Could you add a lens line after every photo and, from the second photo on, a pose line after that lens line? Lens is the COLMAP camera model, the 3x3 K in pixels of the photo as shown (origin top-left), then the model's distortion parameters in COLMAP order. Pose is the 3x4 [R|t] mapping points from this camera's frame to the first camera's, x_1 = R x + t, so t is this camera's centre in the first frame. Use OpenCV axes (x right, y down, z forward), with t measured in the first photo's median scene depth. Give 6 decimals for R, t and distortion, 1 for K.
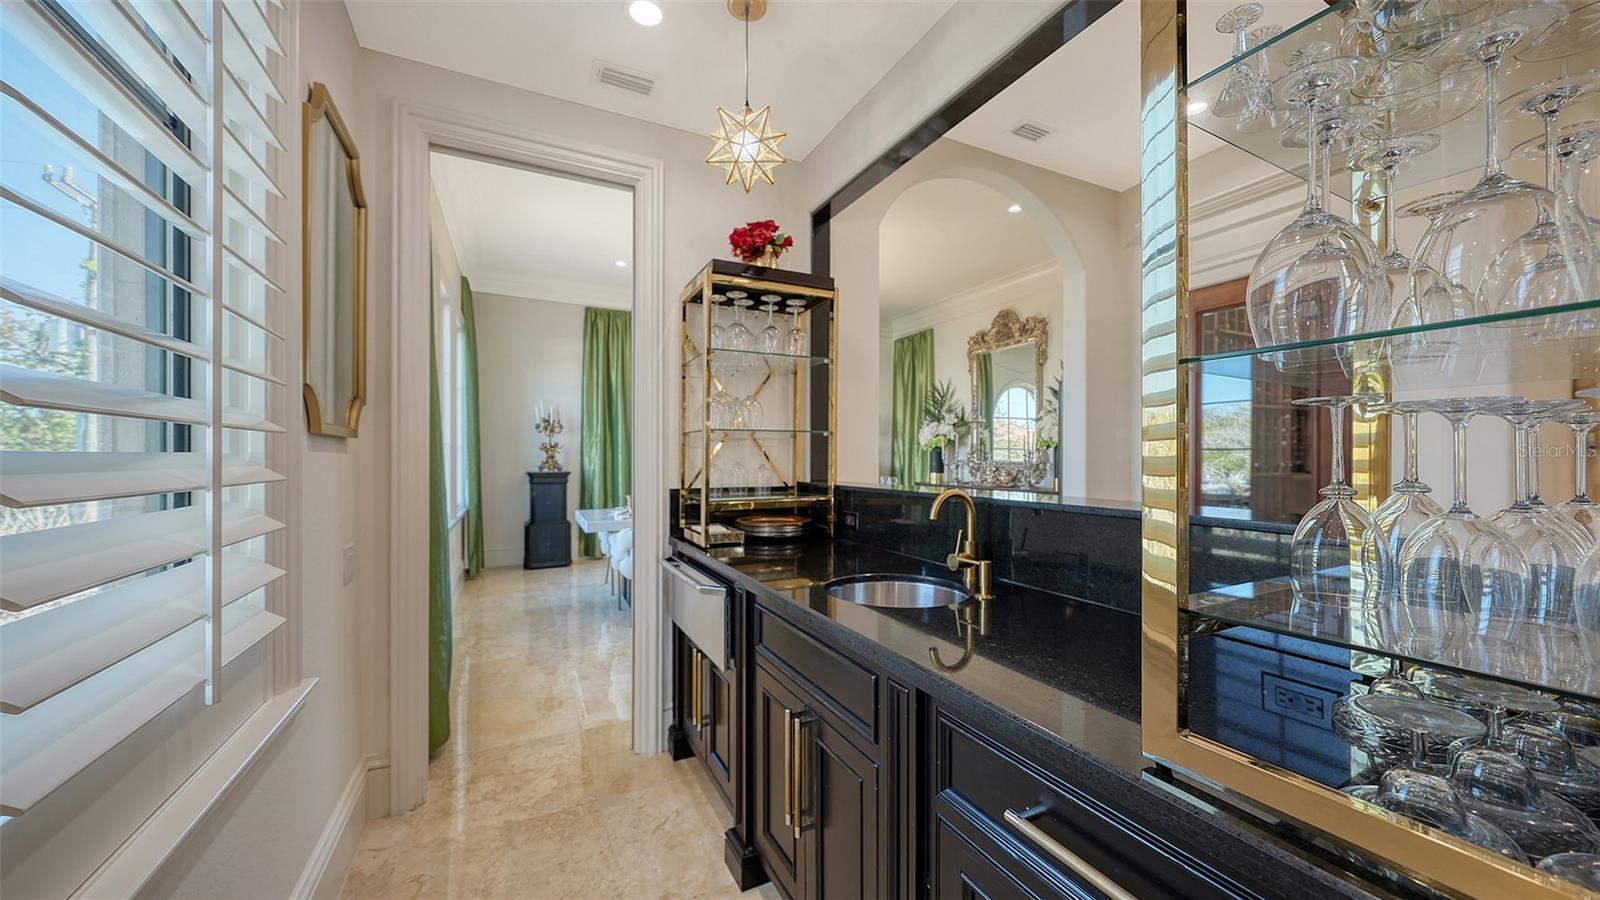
lens RADIAL K [[571.3, 0, 798.5], [0, 571.3, 457.8], [0, 0, 1]] dist [-0.001419, -0.000035]
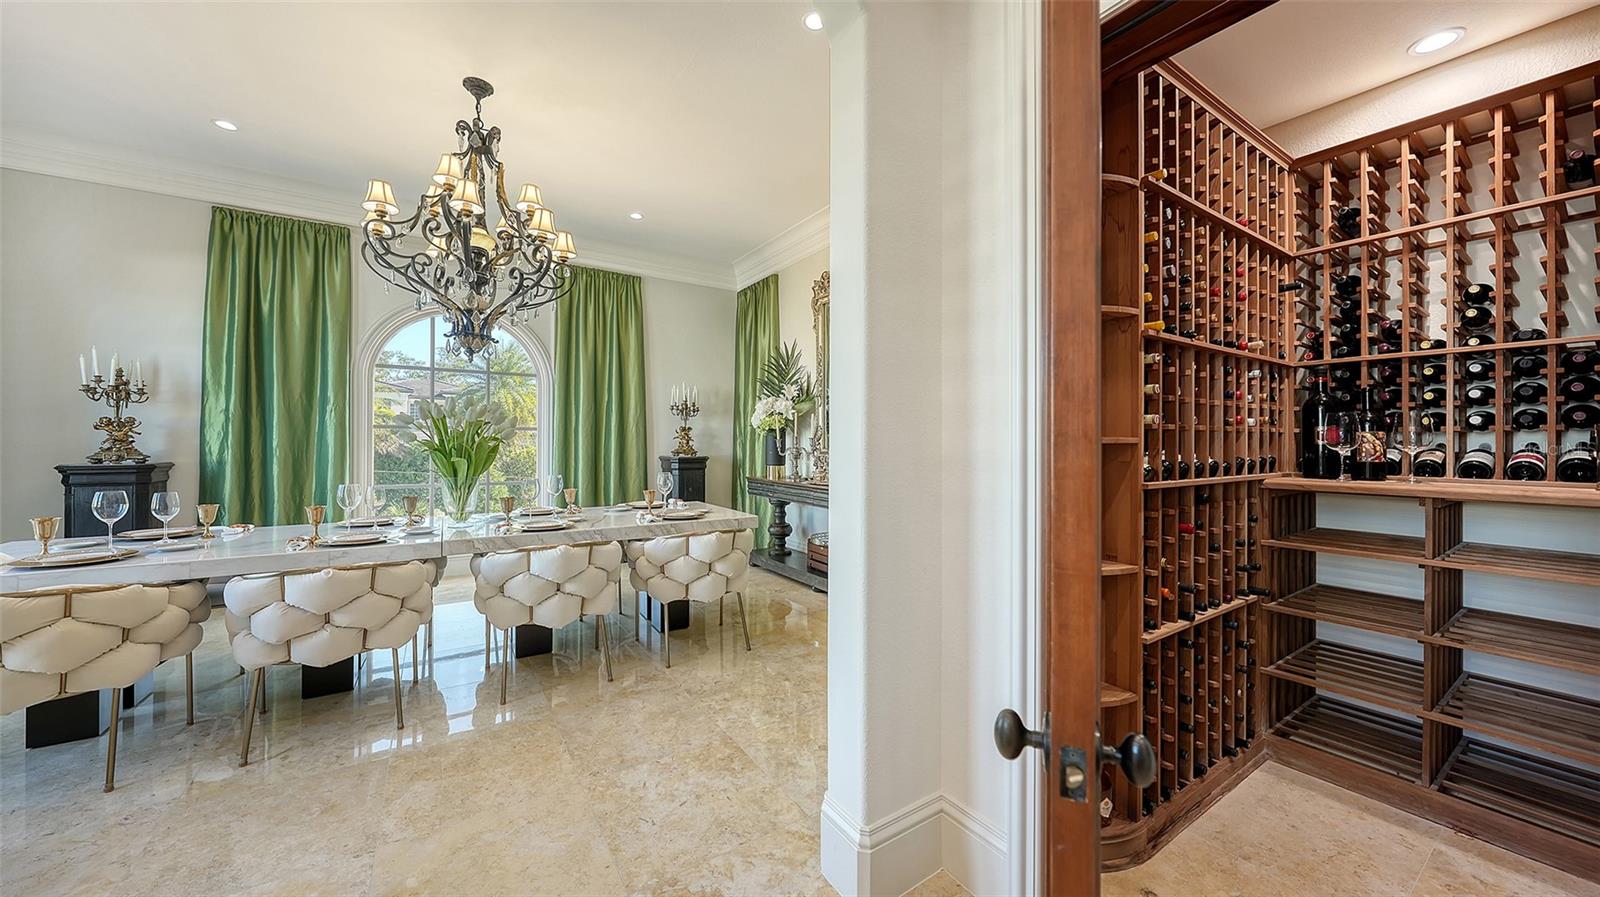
lens RADIAL K [[560.4, 0, 803.0], [0, 560.4, 440.2], [0, 0, 1]] dist [0.001326, 0.000031]
pose [[0.992543, 0.005040, 0.121788, 0.197785], [-0.004222, 0.999967, -0.006973, -0.000734], [-0.121819, 0.006407, 0.992532, 0.286158]]
